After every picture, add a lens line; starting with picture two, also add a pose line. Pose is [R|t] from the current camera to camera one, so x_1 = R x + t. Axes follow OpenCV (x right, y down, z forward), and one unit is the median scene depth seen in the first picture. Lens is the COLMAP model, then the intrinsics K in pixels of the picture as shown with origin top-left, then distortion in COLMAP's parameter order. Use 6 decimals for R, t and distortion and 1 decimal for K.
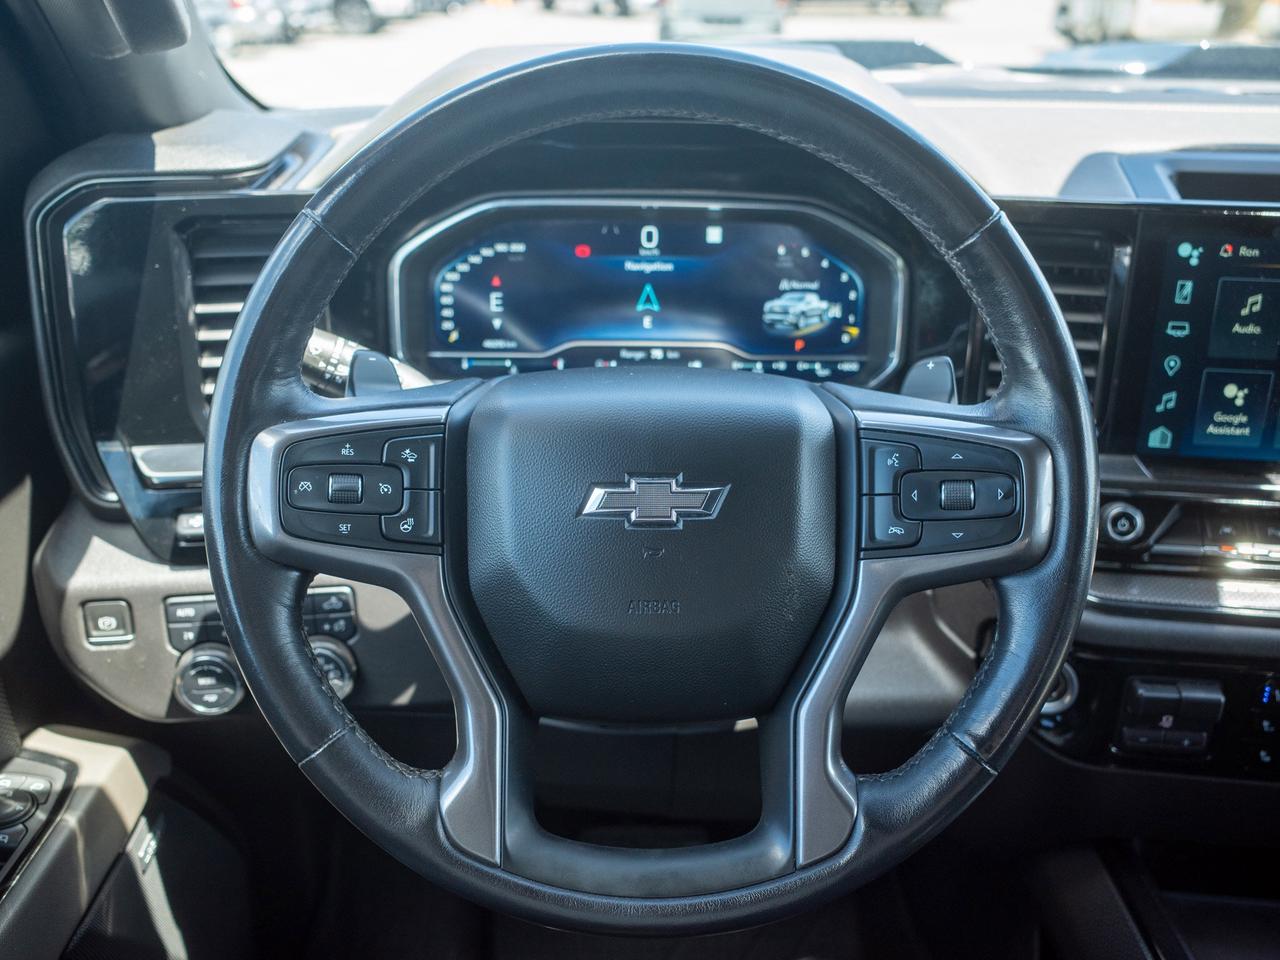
lens RADIAL K [[1180.7, 0, 630.4], [0, 1180.7, 496.4], [0, 0, 1]] dist [-0.034643, 0.000000]
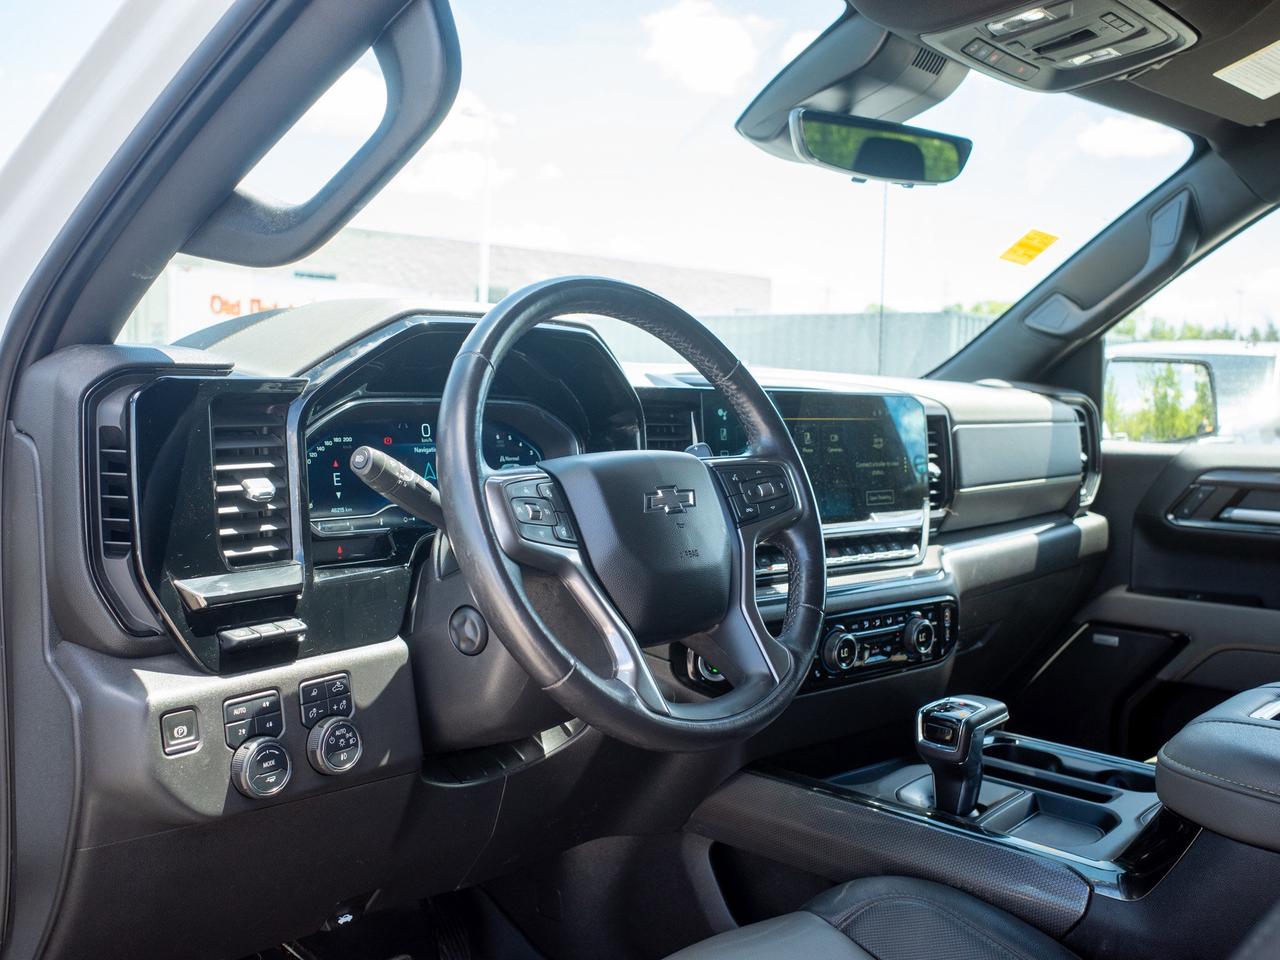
lens RADIAL K [[1180.7, 0, 679.8], [0, 1180.7, 483.7], [0, 0, 1]] dist [-0.034643, 0.000000]
pose [[0.677181, -0.052459, 0.733944, -0.950378], [0.289054, 0.936235, -0.199781, 0.252883], [-0.676663, 0.347437, 0.649164, -0.157175]]
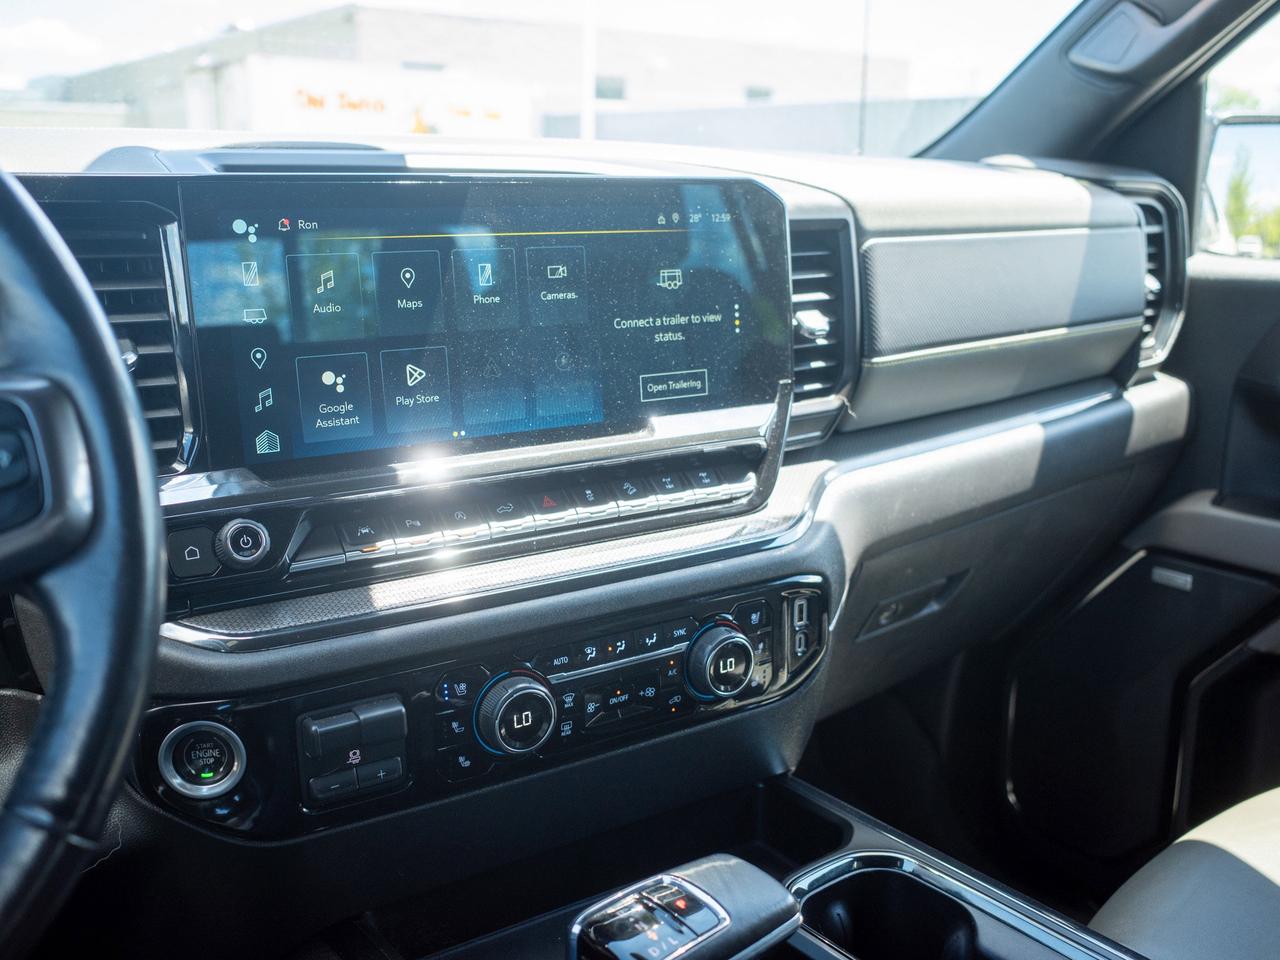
lens RADIAL K [[1180.7, 0, 641.9], [0, 1180.7, 485.3], [0, 0, 1]] dist [-0.034643, 0.000000]
pose [[0.772637, -0.162146, 0.613792, 0.124976], [0.261878, 0.962145, -0.075480, 0.122281], [-0.578318, 0.219057, 0.785851, 0.156046]]
